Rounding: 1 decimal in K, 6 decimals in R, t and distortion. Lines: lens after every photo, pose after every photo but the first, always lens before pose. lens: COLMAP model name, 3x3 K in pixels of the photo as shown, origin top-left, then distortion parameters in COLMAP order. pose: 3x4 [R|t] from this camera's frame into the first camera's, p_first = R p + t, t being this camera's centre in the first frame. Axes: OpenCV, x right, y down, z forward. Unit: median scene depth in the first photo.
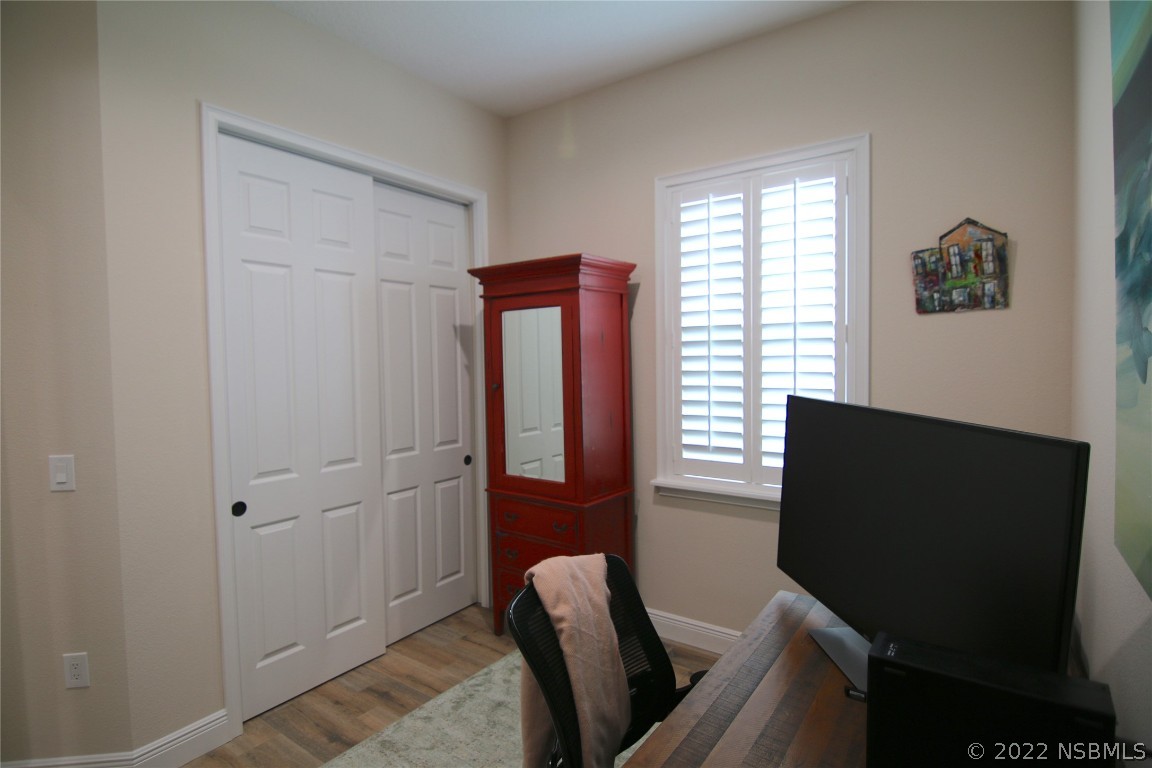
lens RADIAL K [[583.6, 0, 571.6], [0, 583.6, 384.2], [0, 0, 1]] dist [-0.002054, -0.012718]
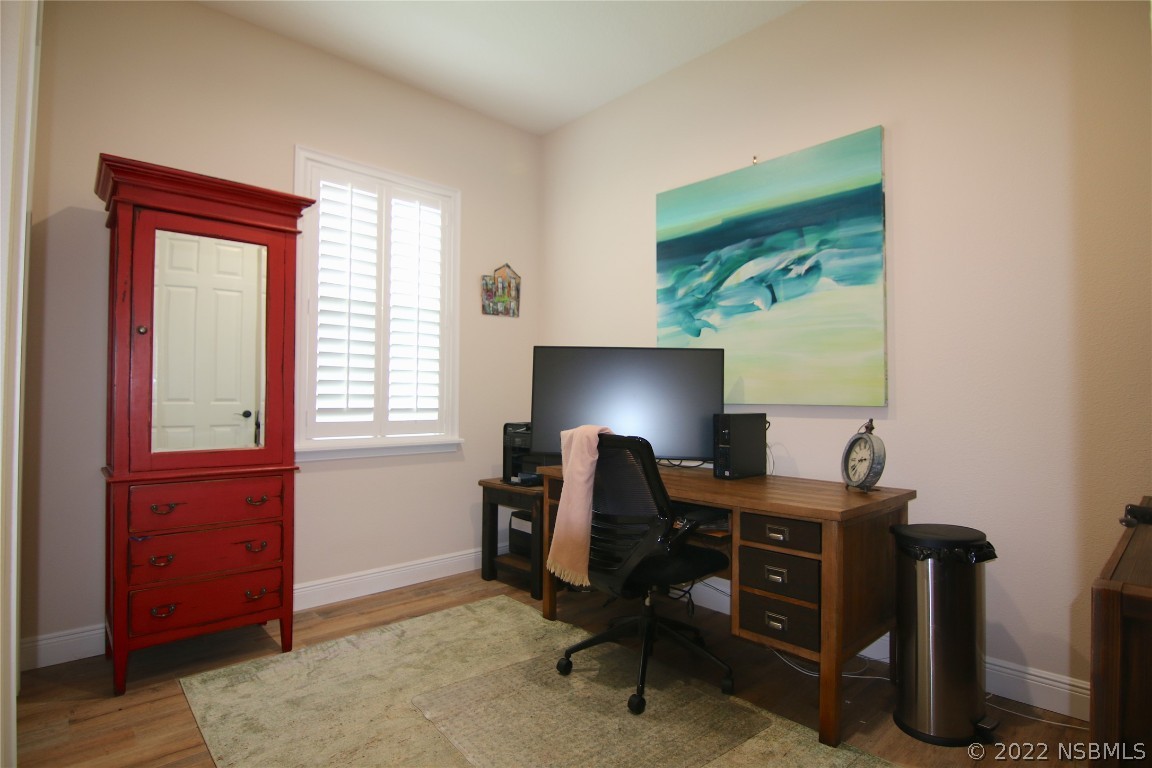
lens RADIAL K [[583.6, 0, 571.6], [0, 583.6, 384.2], [0, 0, 1]] dist [-0.002054, -0.012718]
pose [[0.202415, 0.041660, 0.978413, -0.939239], [0.035175, 0.998141, -0.049777, 0.164268], [-0.978668, 0.044491, 0.200573, 0.452538]]
